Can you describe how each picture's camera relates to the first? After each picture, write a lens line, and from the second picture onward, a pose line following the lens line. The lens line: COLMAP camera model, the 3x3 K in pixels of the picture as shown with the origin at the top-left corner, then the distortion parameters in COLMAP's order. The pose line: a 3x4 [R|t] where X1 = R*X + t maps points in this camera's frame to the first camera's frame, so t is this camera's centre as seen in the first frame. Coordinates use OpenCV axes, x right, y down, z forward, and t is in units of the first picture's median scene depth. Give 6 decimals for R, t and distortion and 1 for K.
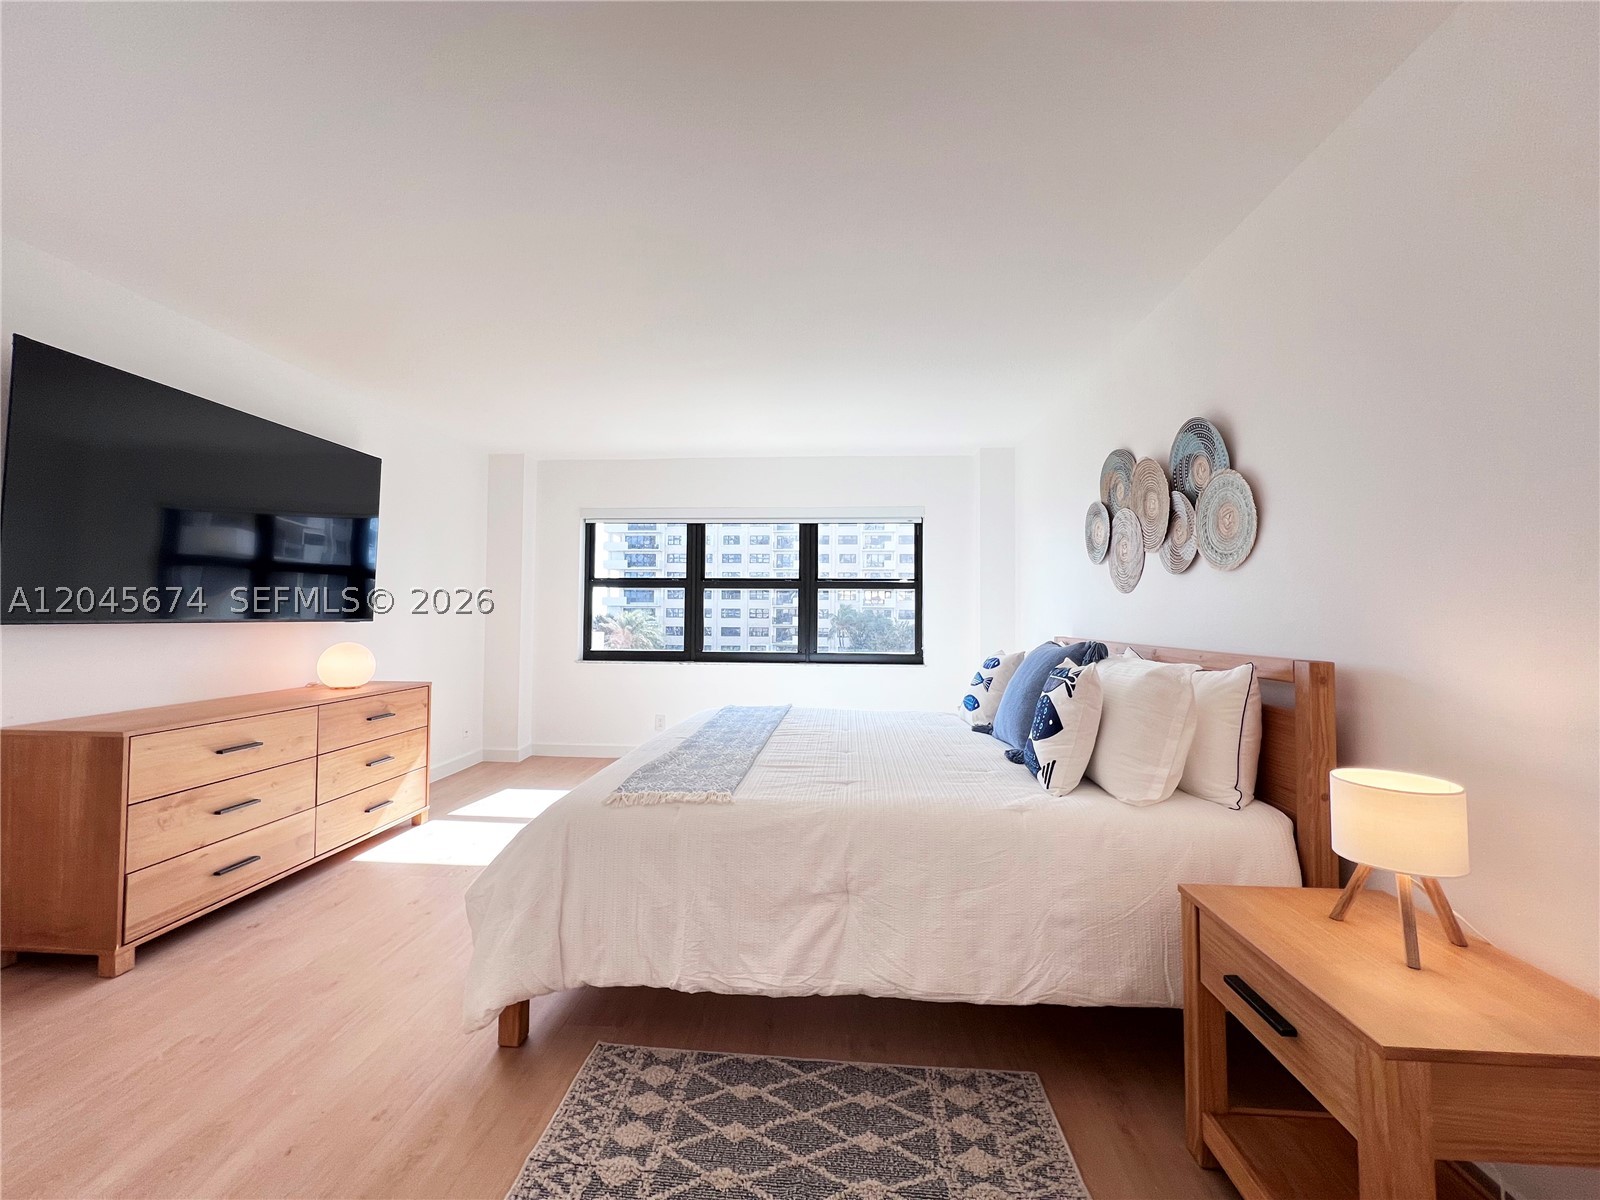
lens RADIAL K [[638.2, 0, 799.6], [0, 638.2, 598.8], [0, 0, 1]] dist [-0.001743, 0.000295]
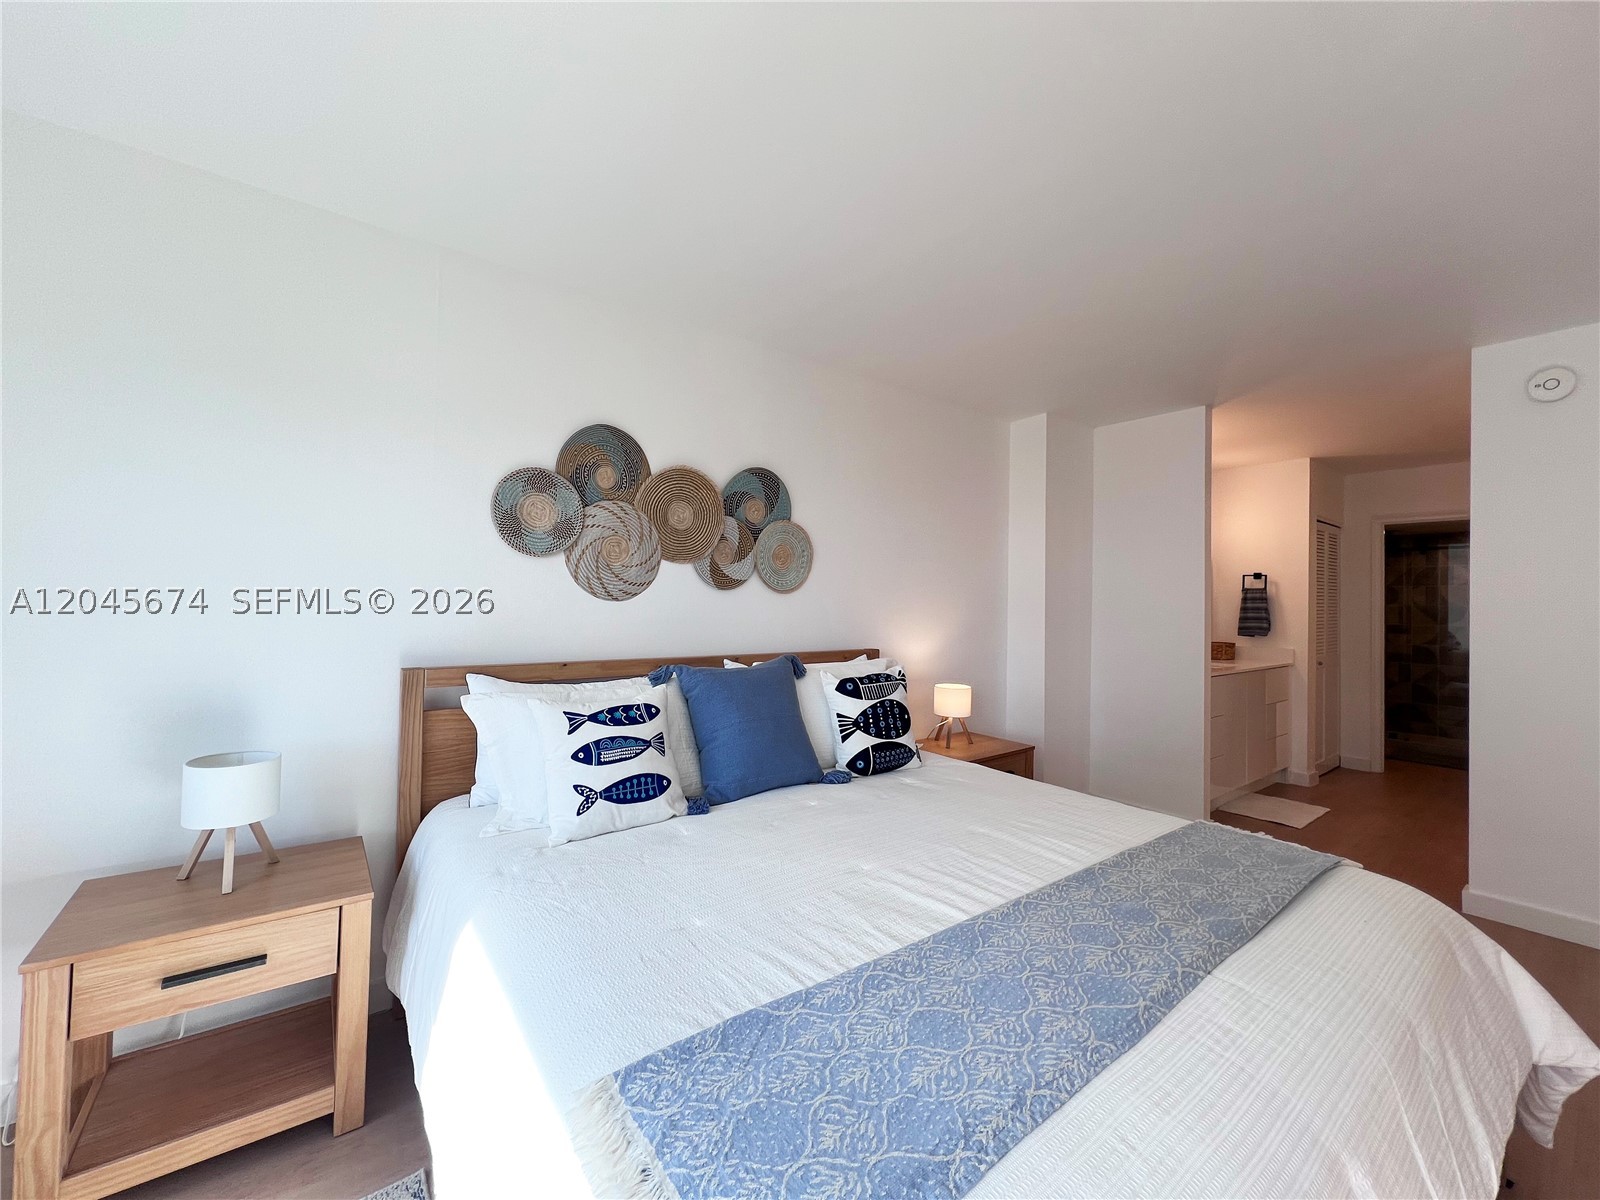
lens RADIAL K [[638.2, 0, 799.0], [0, 638.2, 595.6], [0, 0, 1]] dist [-0.001743, 0.000295]
pose [[-0.664229, -0.009757, 0.747465, -0.339802], [-0.041666, 0.998844, -0.023988, -0.006883], [-0.746367, -0.047077, -0.663868, 1.661397]]
